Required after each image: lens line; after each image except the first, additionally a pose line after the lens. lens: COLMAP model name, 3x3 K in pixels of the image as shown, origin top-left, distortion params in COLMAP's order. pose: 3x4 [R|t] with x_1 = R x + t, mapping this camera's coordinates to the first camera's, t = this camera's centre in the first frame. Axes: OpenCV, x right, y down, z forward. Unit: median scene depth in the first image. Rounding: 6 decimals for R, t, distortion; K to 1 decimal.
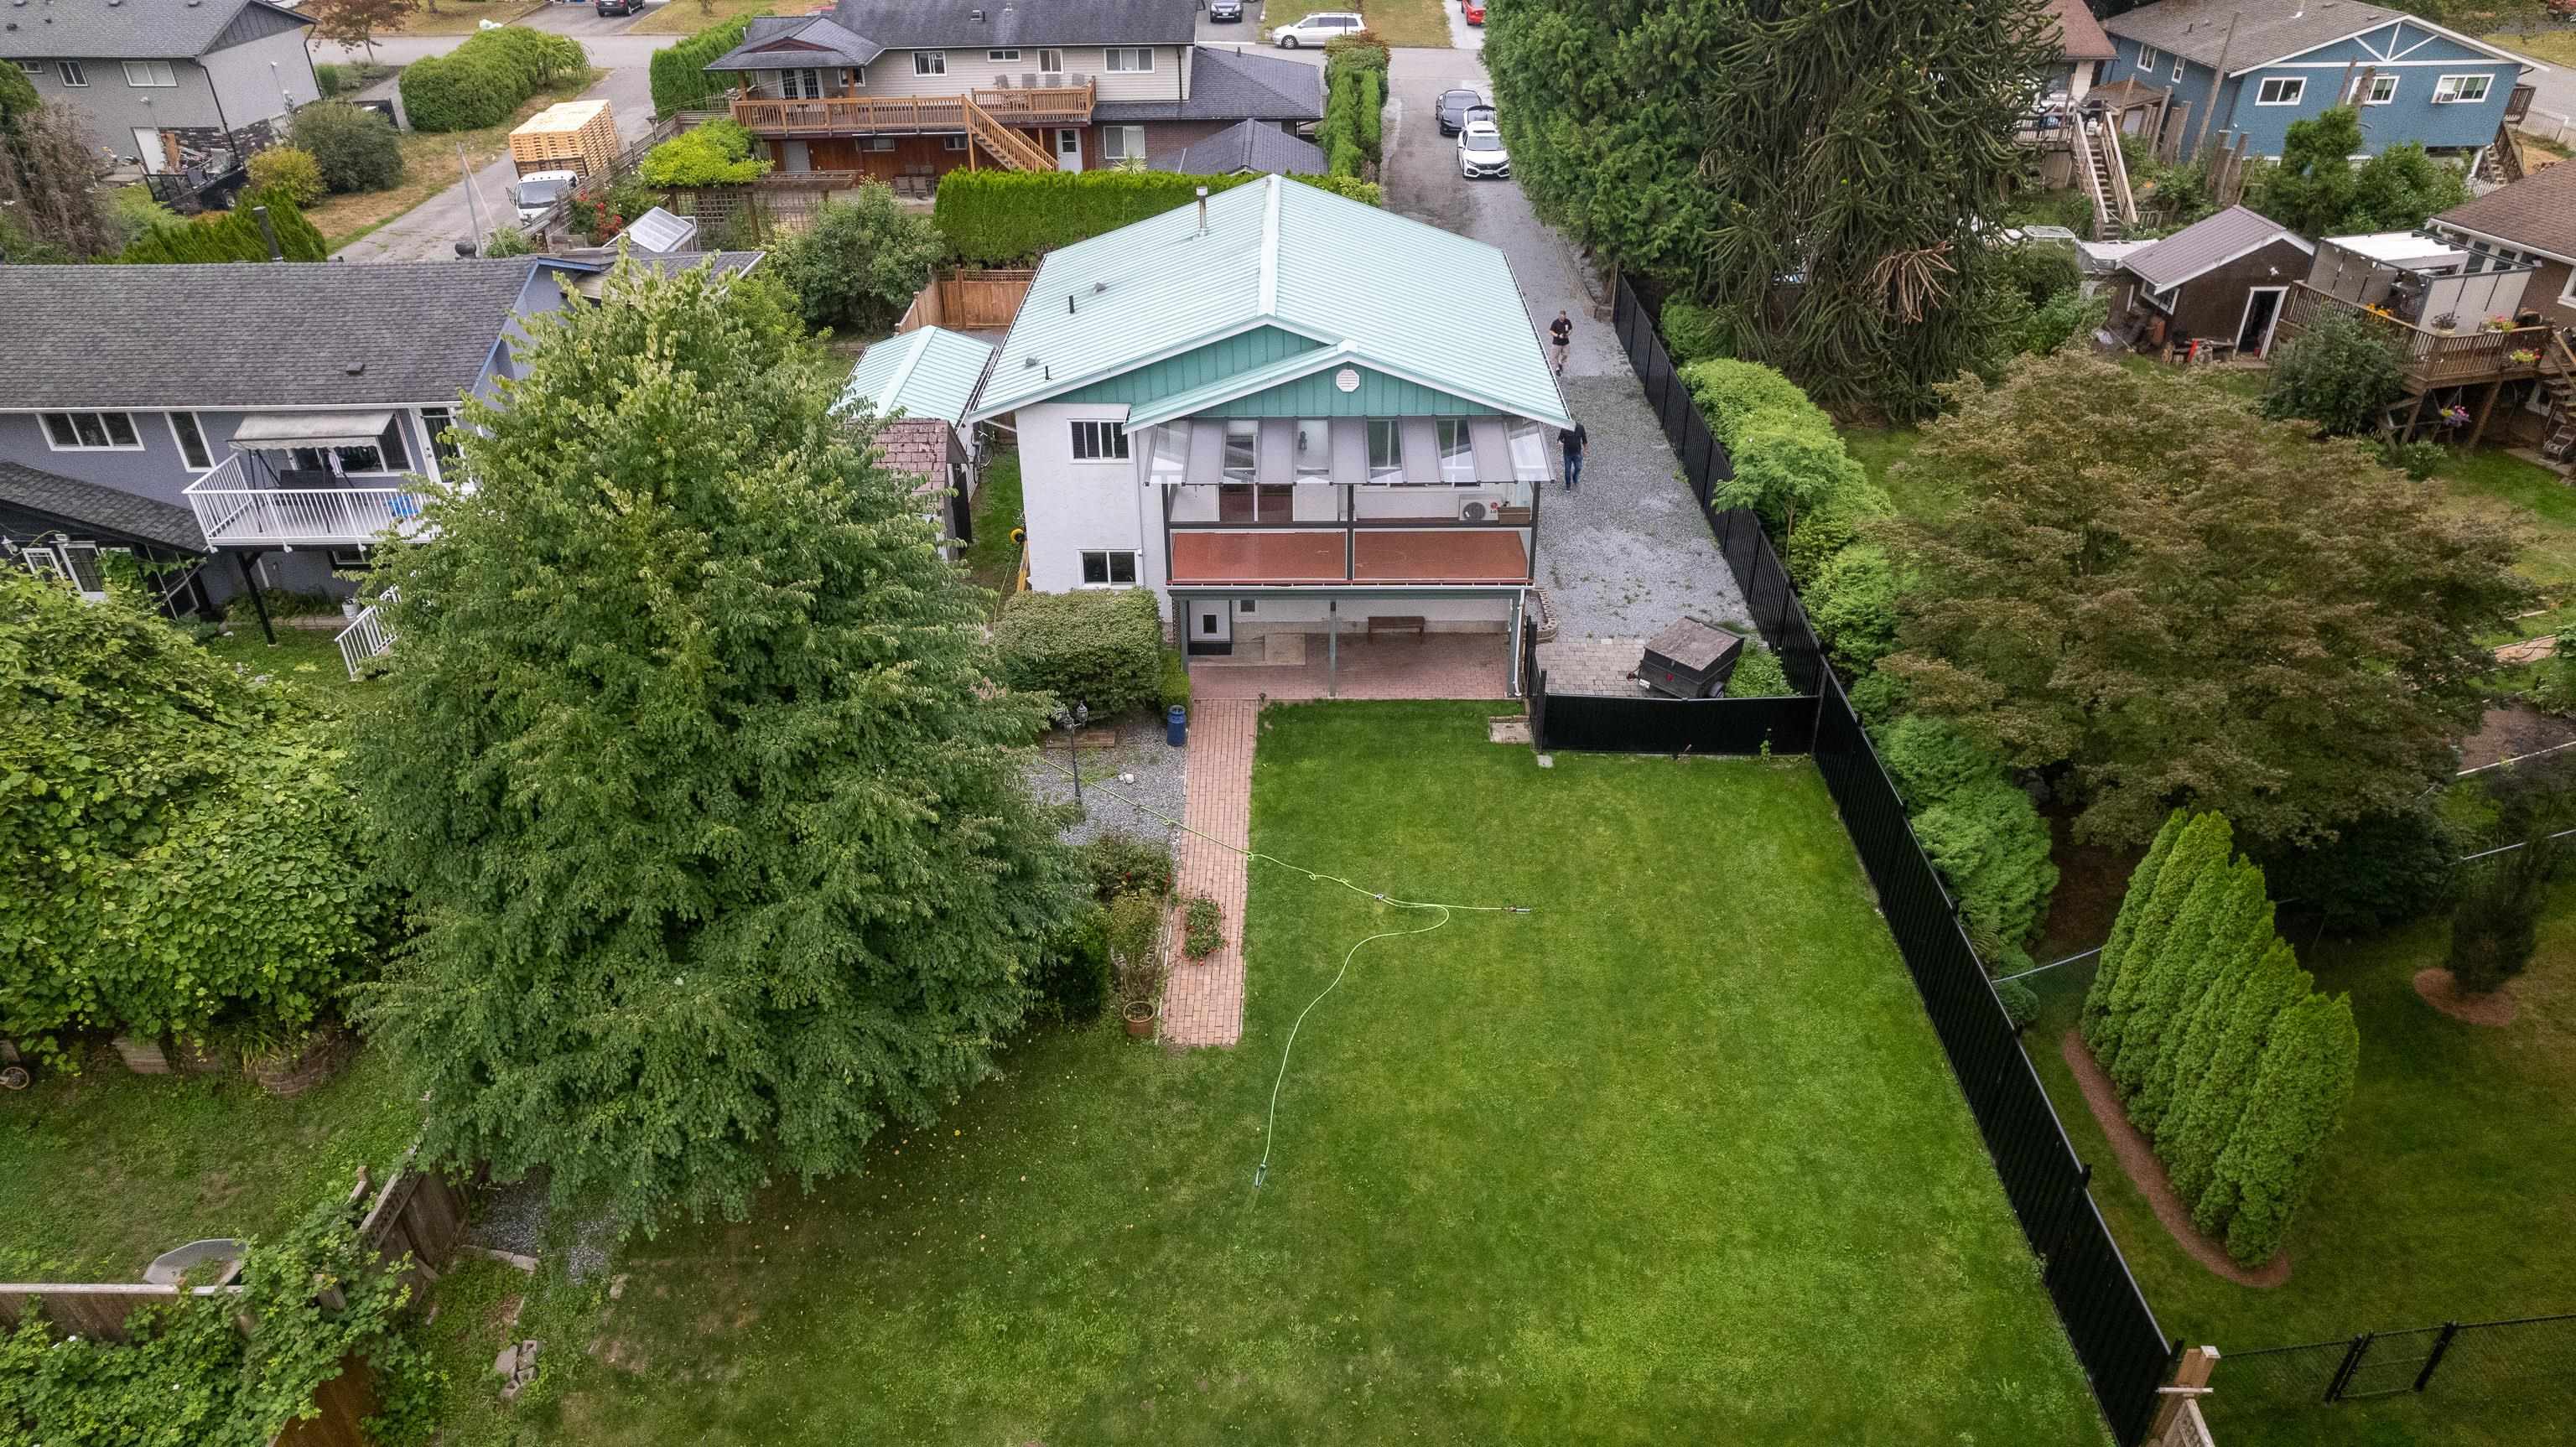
lens RADIAL K [[1652.2, 0, 1288.0], [0, 1652.2, 723.5], [0, 0, 1]] dist [-0.071227, 0.058435]
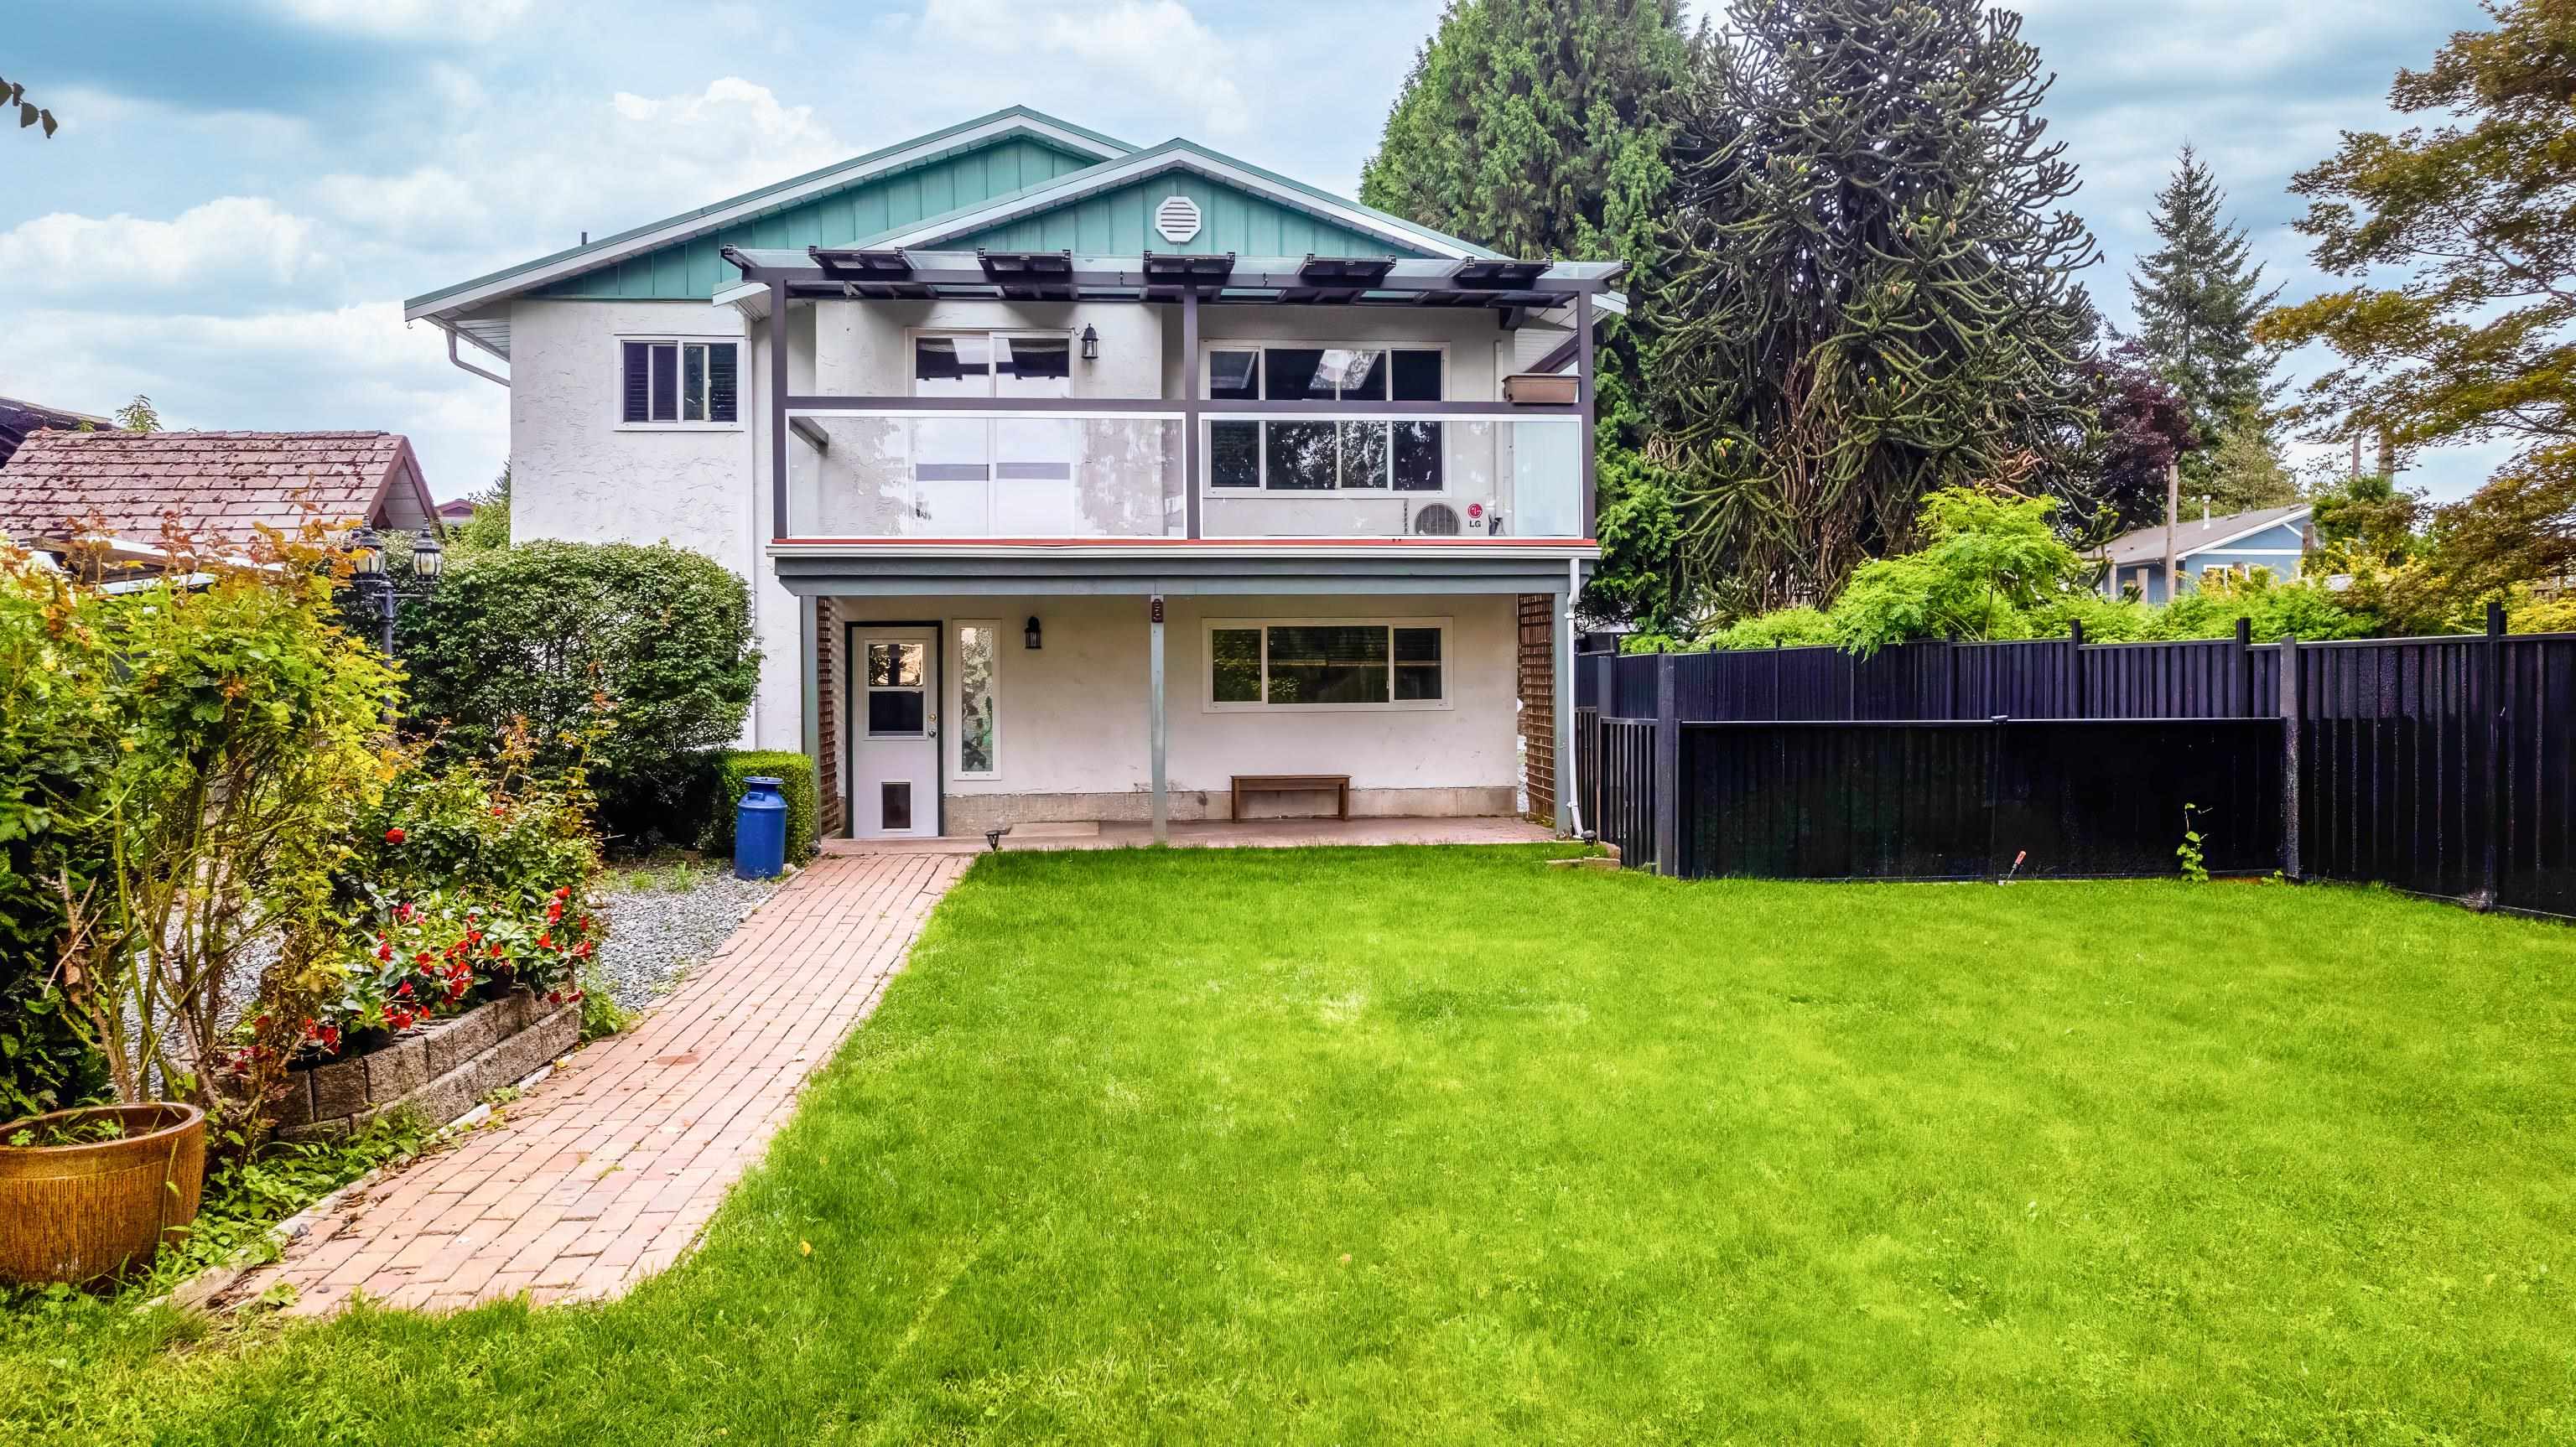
lens RADIAL K [[1652.2, 0, 1288.0], [0, 1652.2, 723.5], [0, 0, 1]] dist [-0.071227, 0.058435]
pose [[0.993908, -0.002504, 0.110184, 0.017435], [0.058344, 0.860122, -0.506740, 0.233289], [-0.093503, 0.510082, 0.855028, 0.817100]]
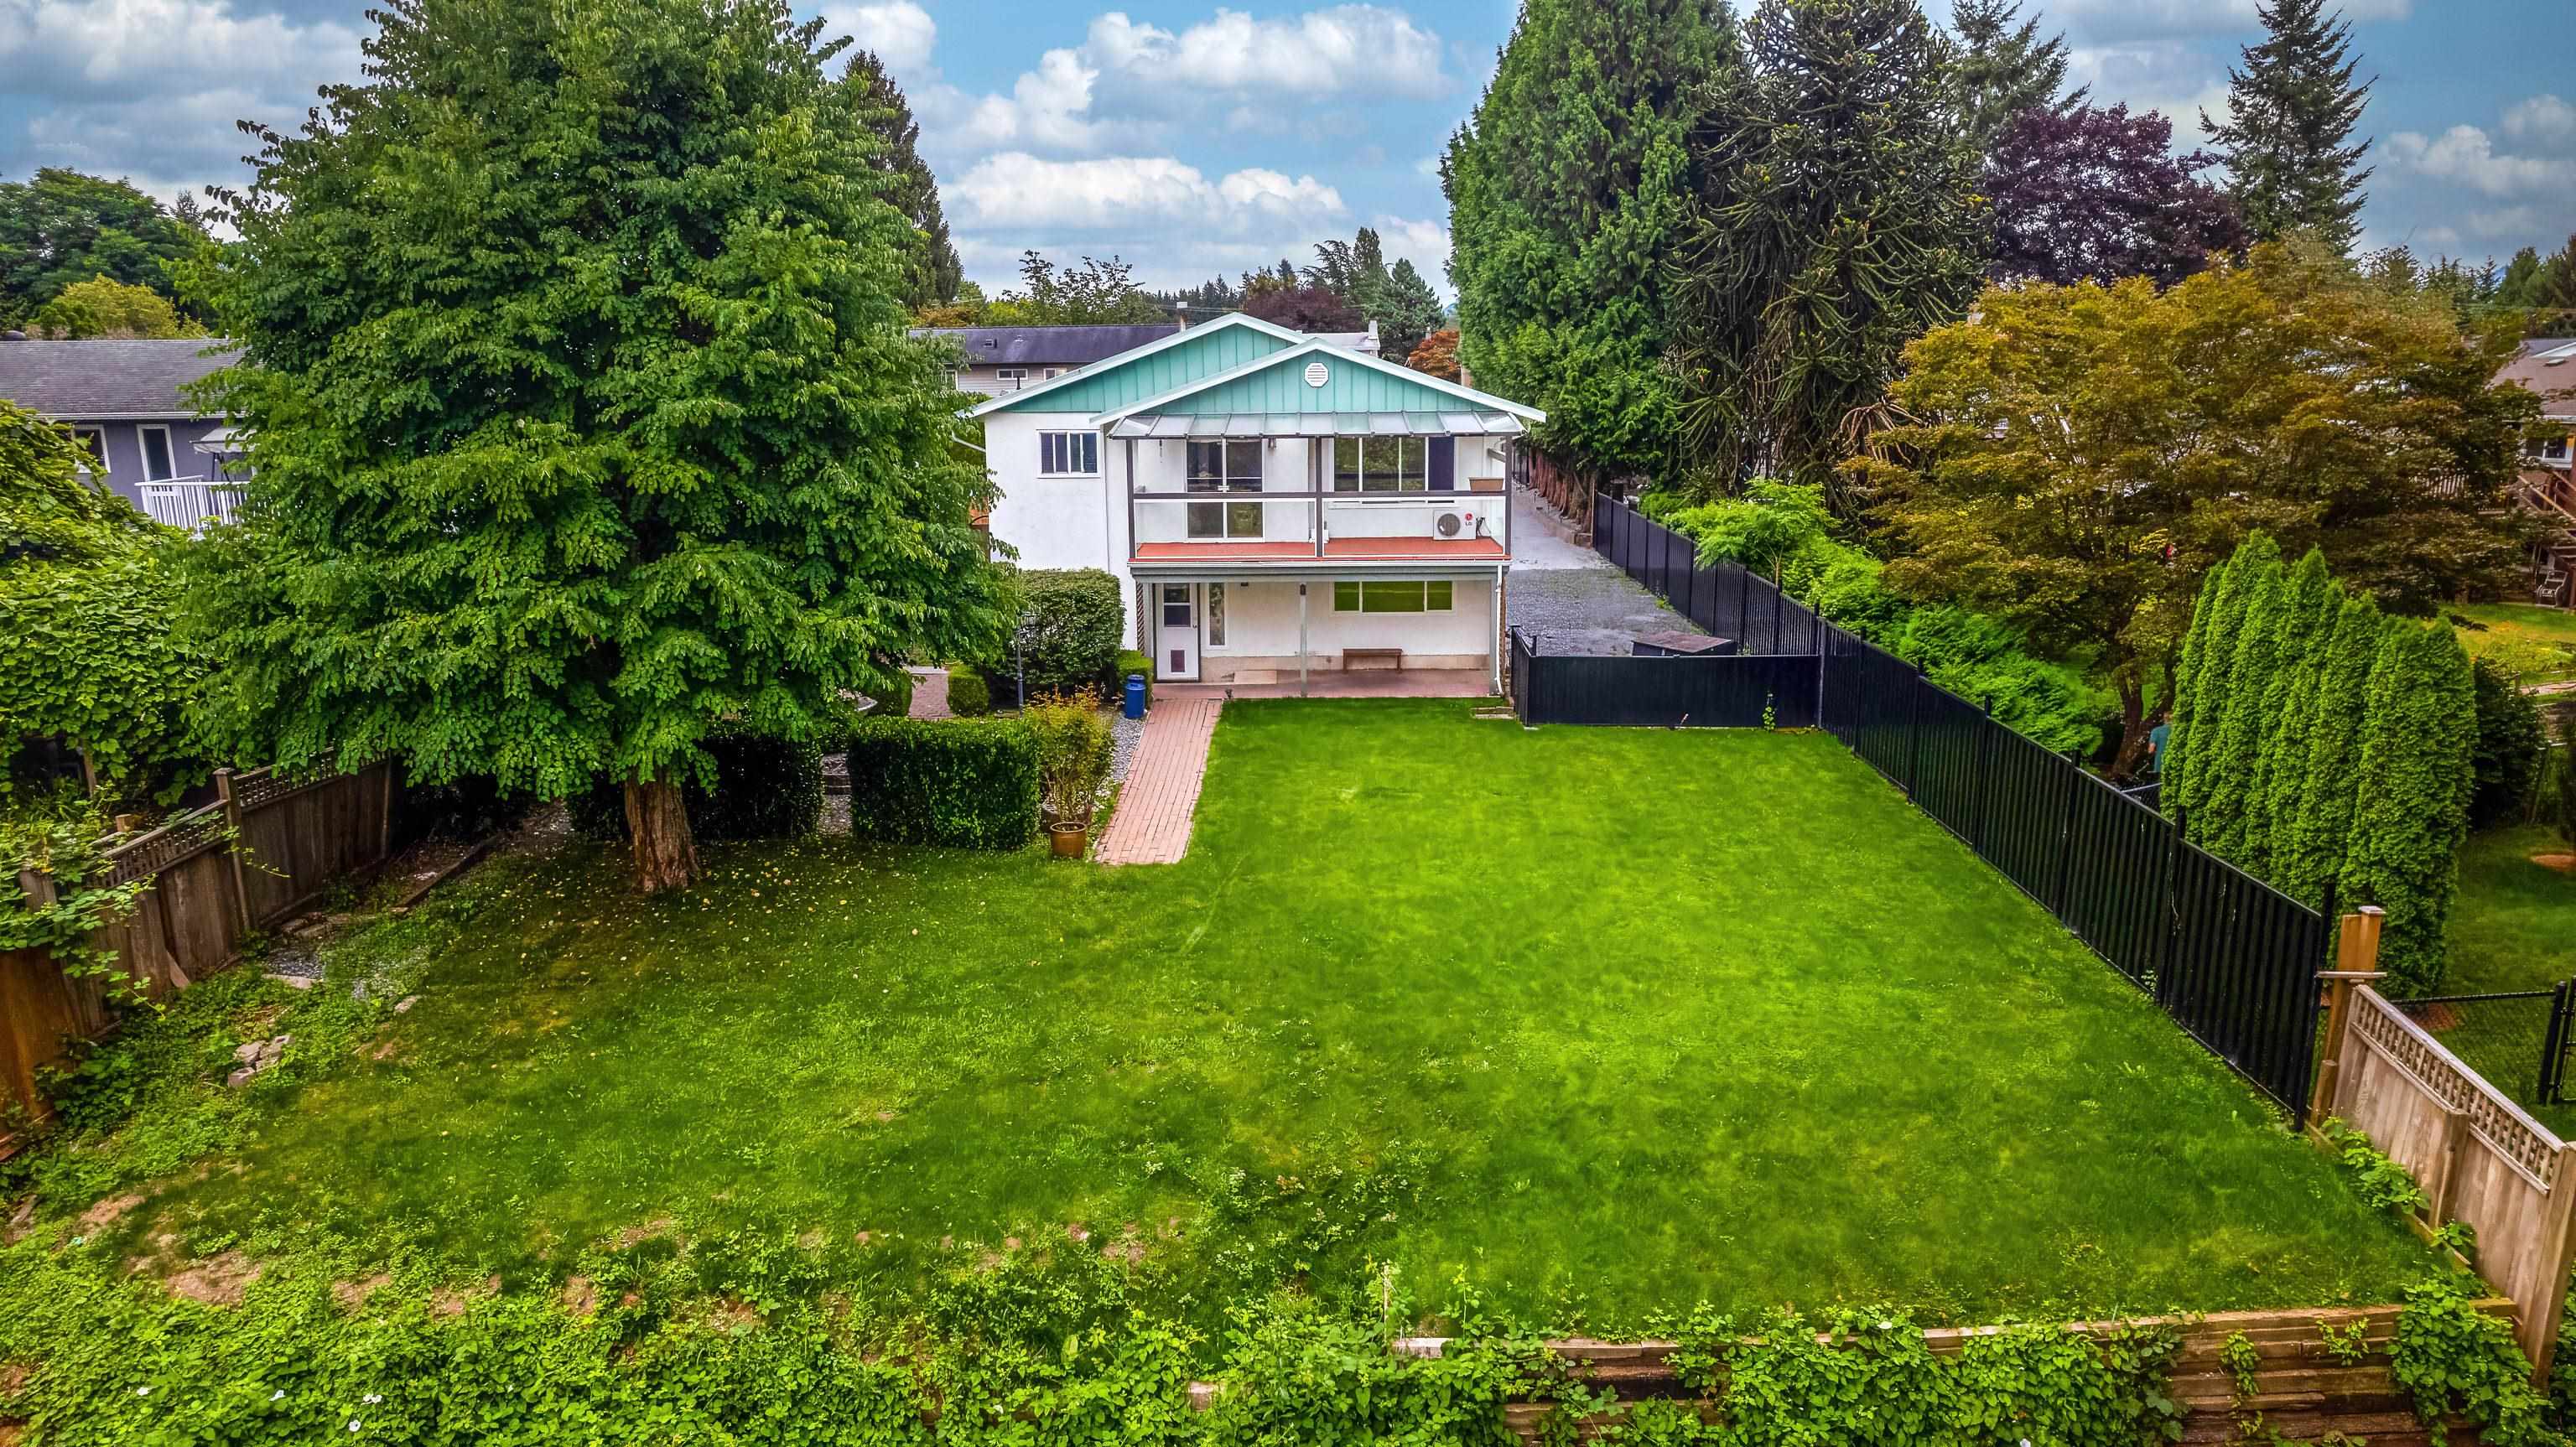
lens RADIAL K [[1652.2, 0, 1288.0], [0, 1652.2, 723.5], [0, 0, 1]] dist [-0.071227, 0.058435]
pose [[0.999986, -0.000443, -0.005209, 0.030526], [-0.001317, 0.942923, -0.333009, 0.414127], [0.005059, 0.333011, 0.942909, 0.158513]]
